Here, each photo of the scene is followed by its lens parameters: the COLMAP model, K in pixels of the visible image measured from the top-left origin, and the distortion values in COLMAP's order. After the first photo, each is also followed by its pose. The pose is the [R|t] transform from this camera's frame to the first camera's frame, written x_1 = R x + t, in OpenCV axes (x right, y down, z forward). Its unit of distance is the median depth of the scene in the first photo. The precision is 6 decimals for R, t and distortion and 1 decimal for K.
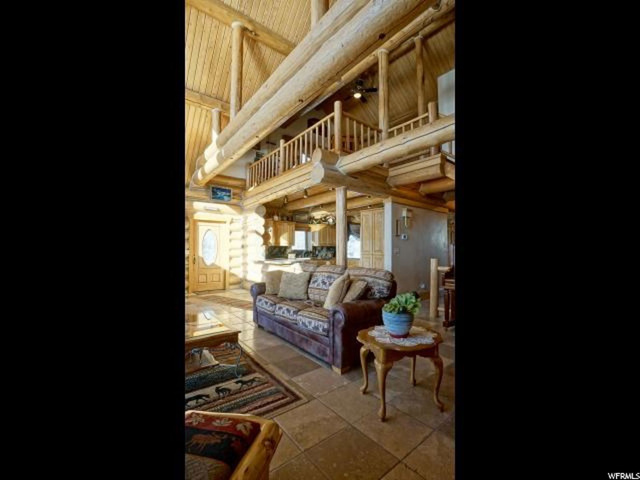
lens RADIAL K [[259.0, 0, 317.2], [0, 259.0, 240.6], [0, 0, 1]] dist [-0.017396, -0.000055]
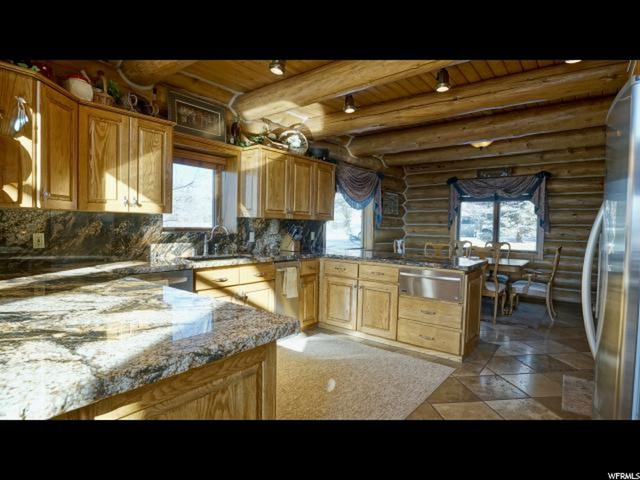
lens RADIAL K [[345.2, 0, 301.5], [0, 345.2, 232.6], [0, 0, 1]] dist [-0.018244, 0.002806]
pose [[0.981691, 0.019711, 0.189457, -0.036776], [-0.032179, 0.997497, 0.062960, 0.018935], [-0.187742, -0.067904, 0.979868, 0.994665]]
